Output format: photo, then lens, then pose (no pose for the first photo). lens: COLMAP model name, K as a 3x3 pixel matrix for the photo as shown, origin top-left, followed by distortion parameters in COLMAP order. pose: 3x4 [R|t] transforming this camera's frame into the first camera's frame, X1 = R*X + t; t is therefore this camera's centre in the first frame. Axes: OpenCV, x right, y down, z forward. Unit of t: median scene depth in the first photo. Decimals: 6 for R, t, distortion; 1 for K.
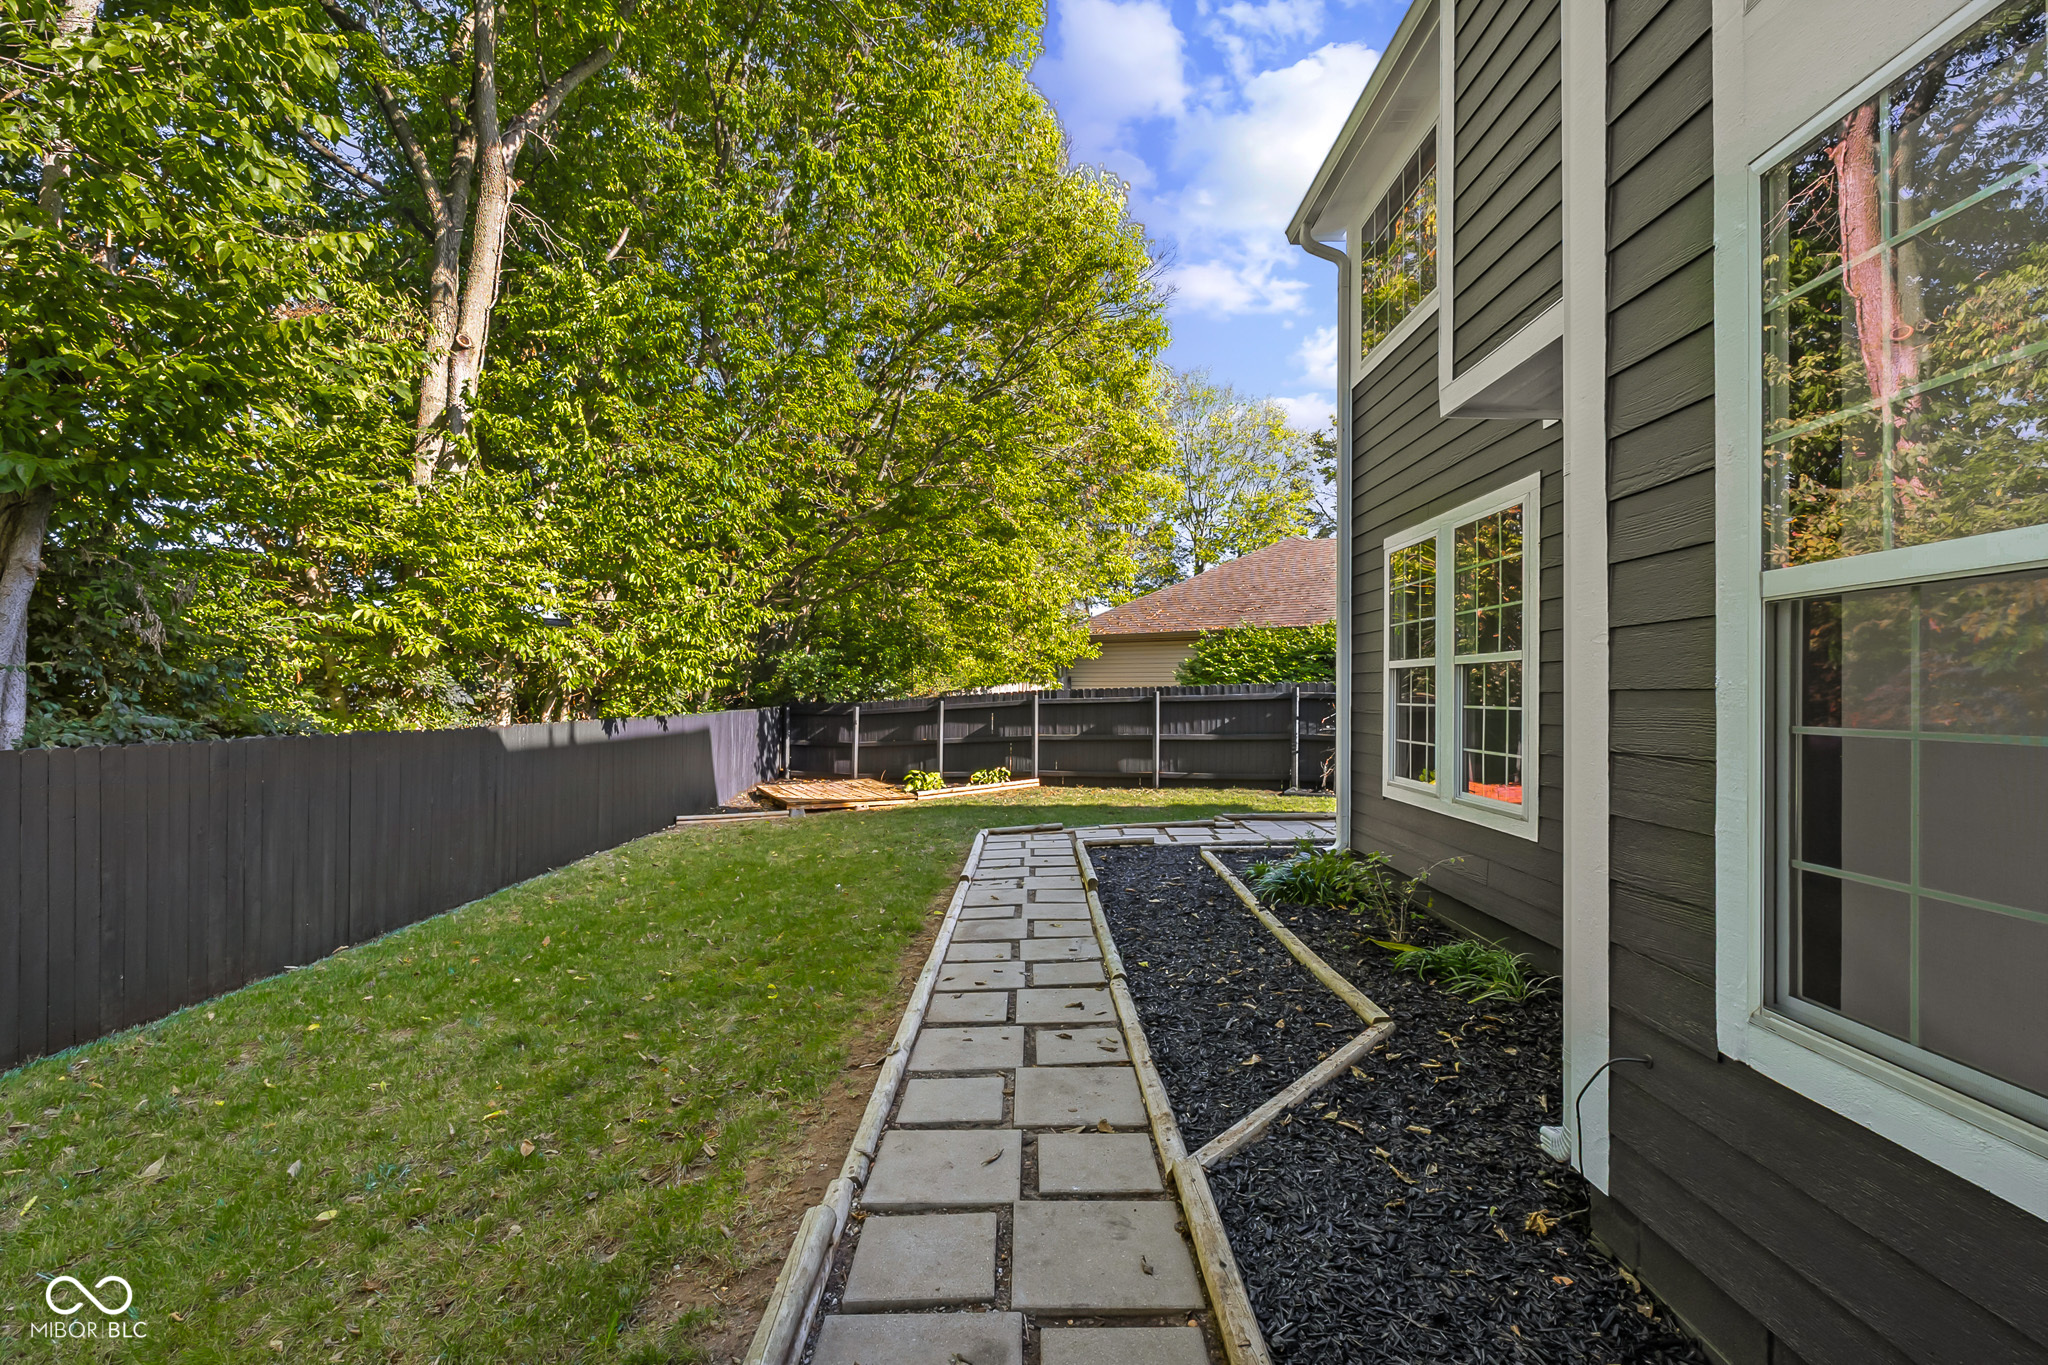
lens RADIAL K [[844.2, 0, 1026.0], [0, 844.2, 686.5], [0, 0, 1]] dist [-0.000586, 0.000014]
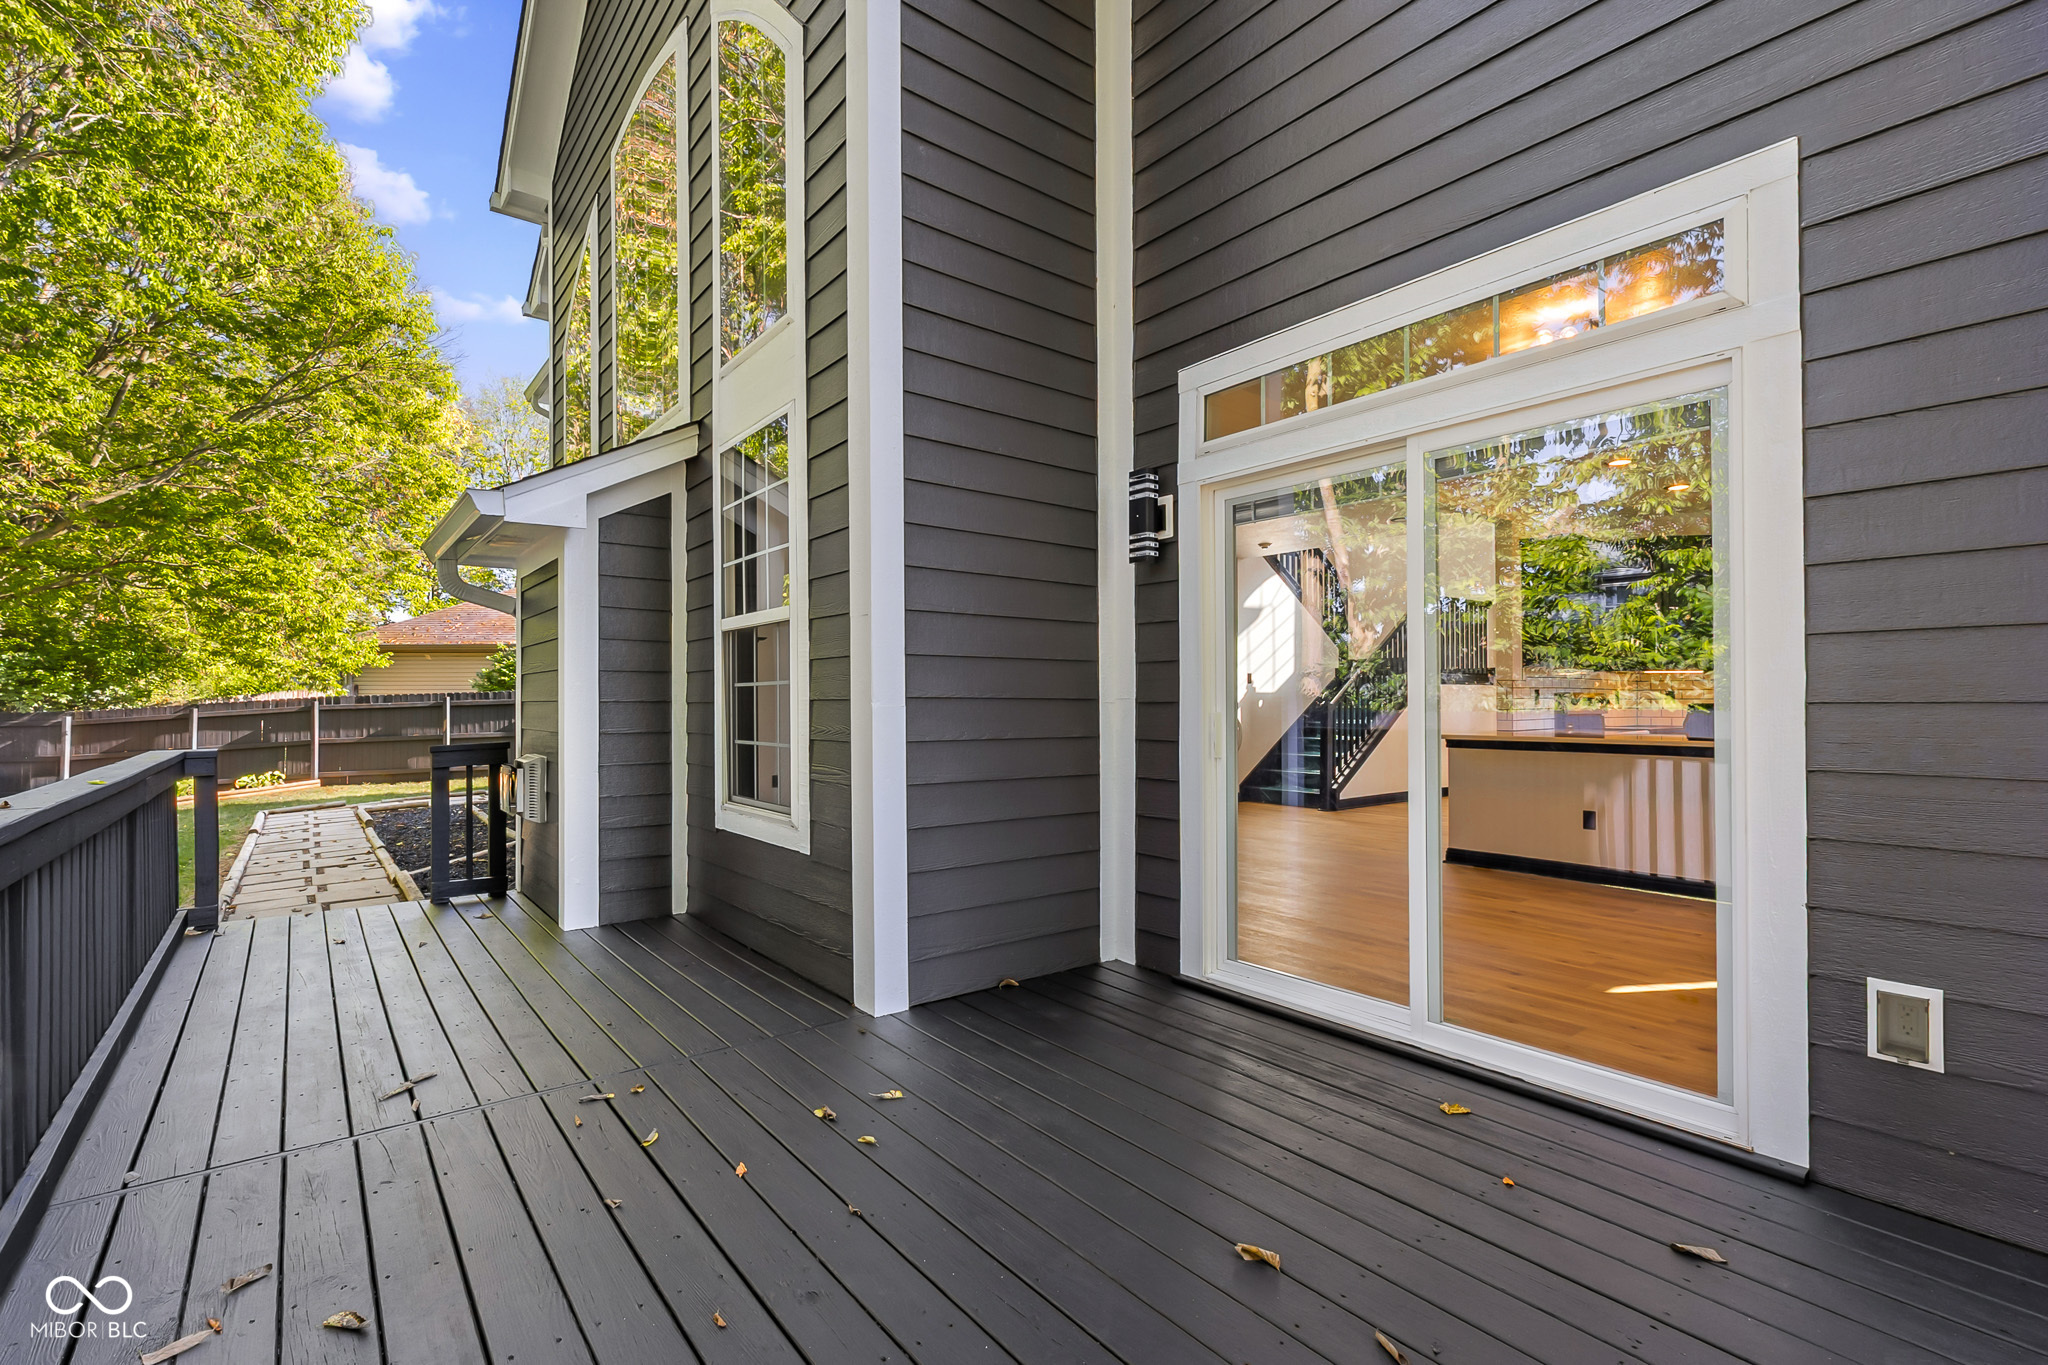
lens RADIAL K [[913.3, 0, 1019.8], [0, 913.3, 692.7], [0, 0, 1]] dist [-0.001687, -0.000748]
pose [[0.781065, -0.001499, 0.624448, -0.013622], [0.005687, 0.999973, -0.004712, 0.010353], [-0.624424, 0.007231, 0.781052, -0.471366]]
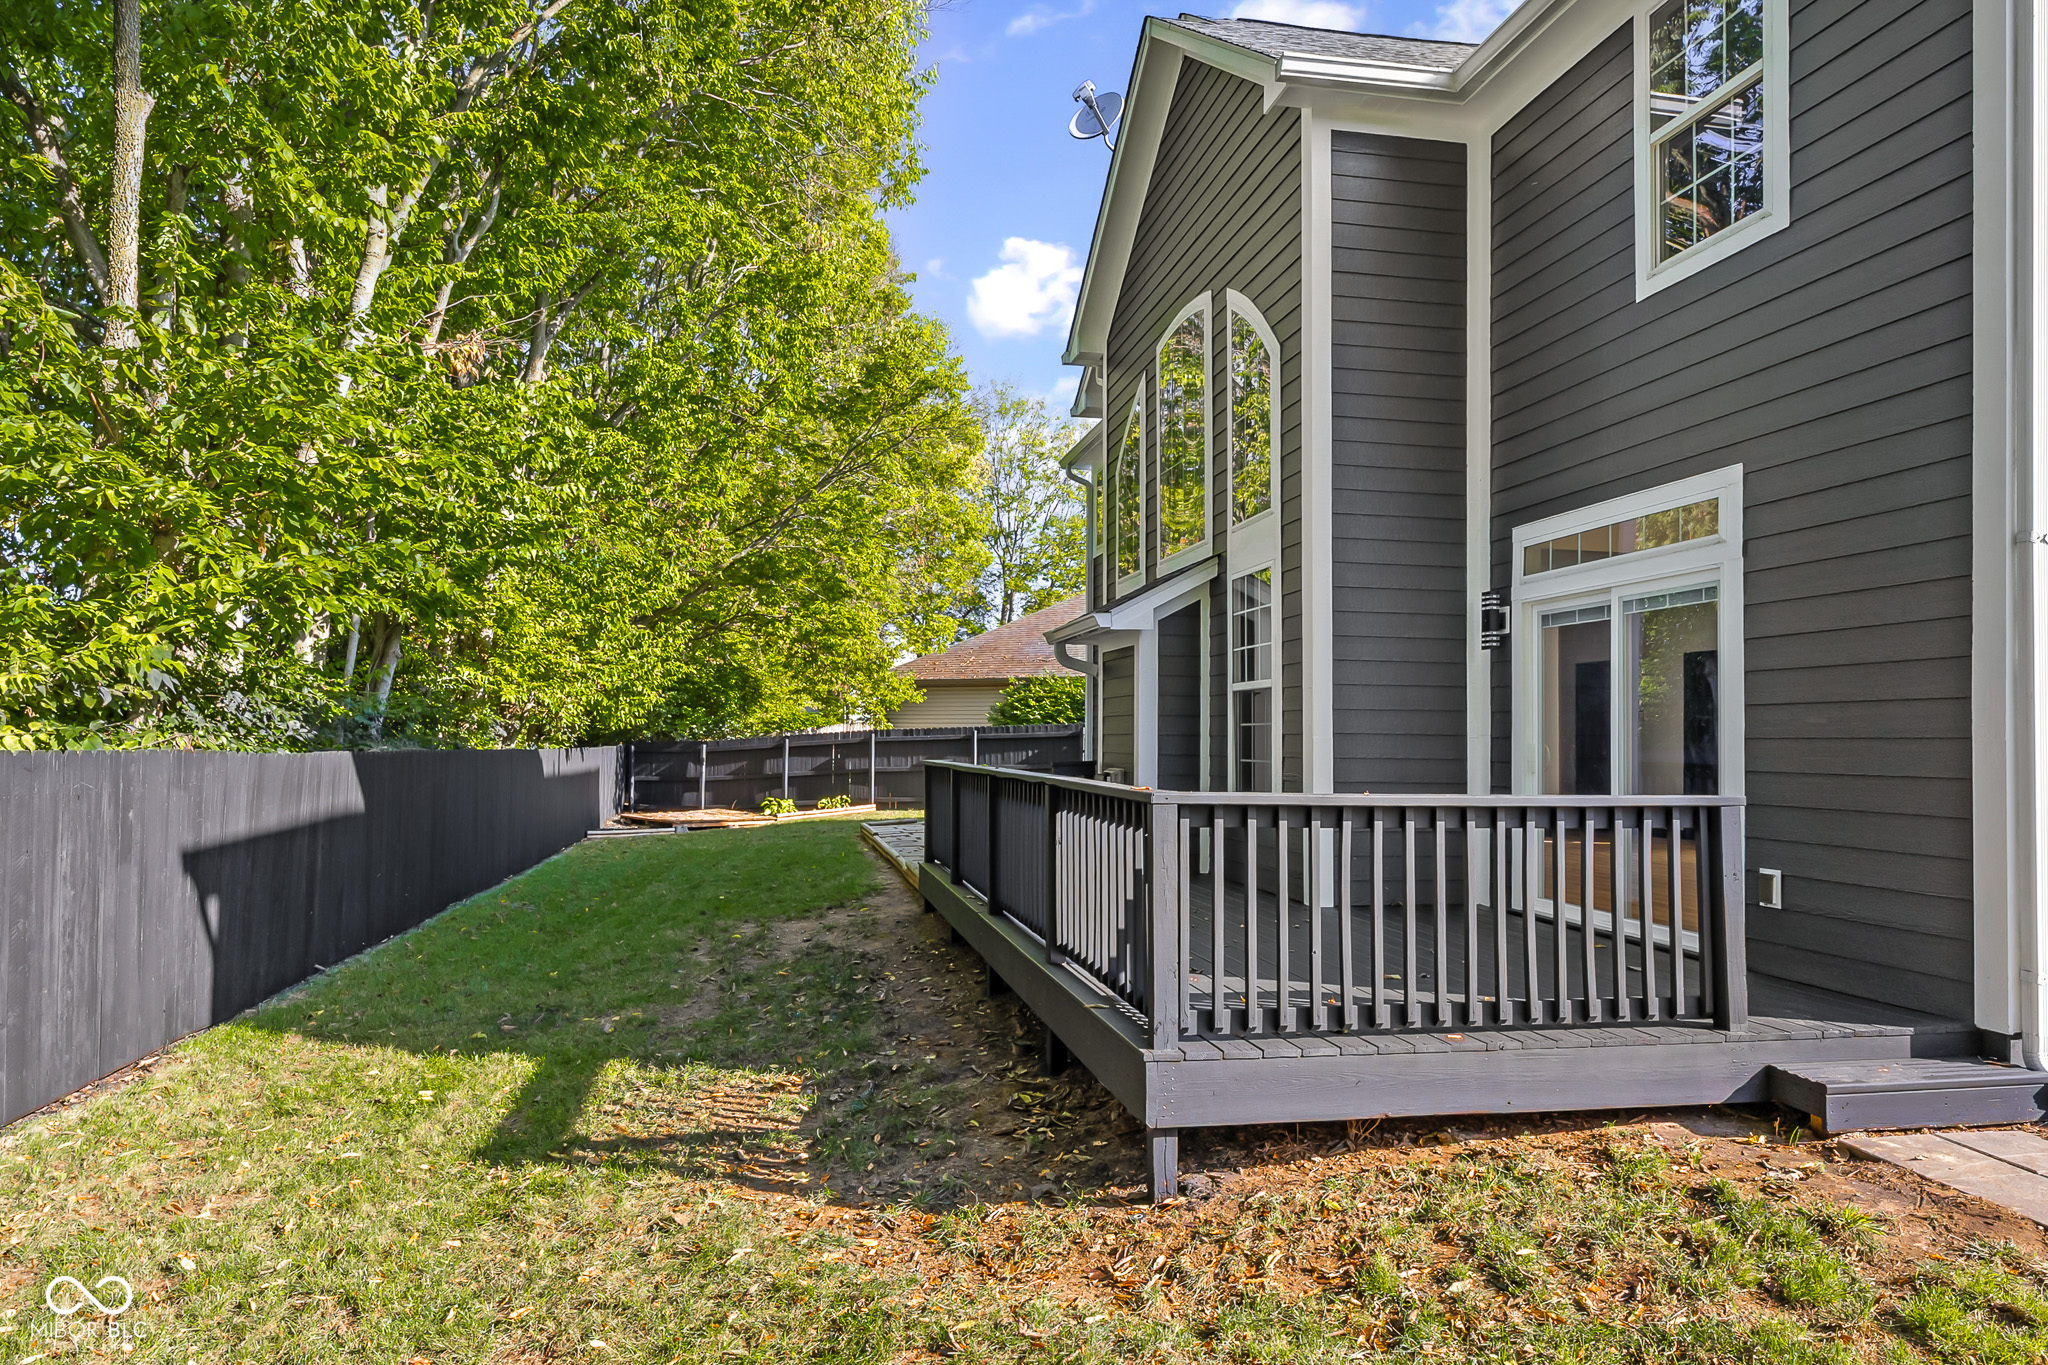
lens RADIAL K [[1337.3, 0, 1007.6], [0, 1337.3, 691.4], [0, 0, 1]] dist [0.002385, -0.001358]
pose [[0.979626, 0.009725, 0.200595, -0.188386], [-0.003308, 0.999473, -0.032301, 0.011797], [-0.200803, 0.030980, 0.979142, -0.913214]]
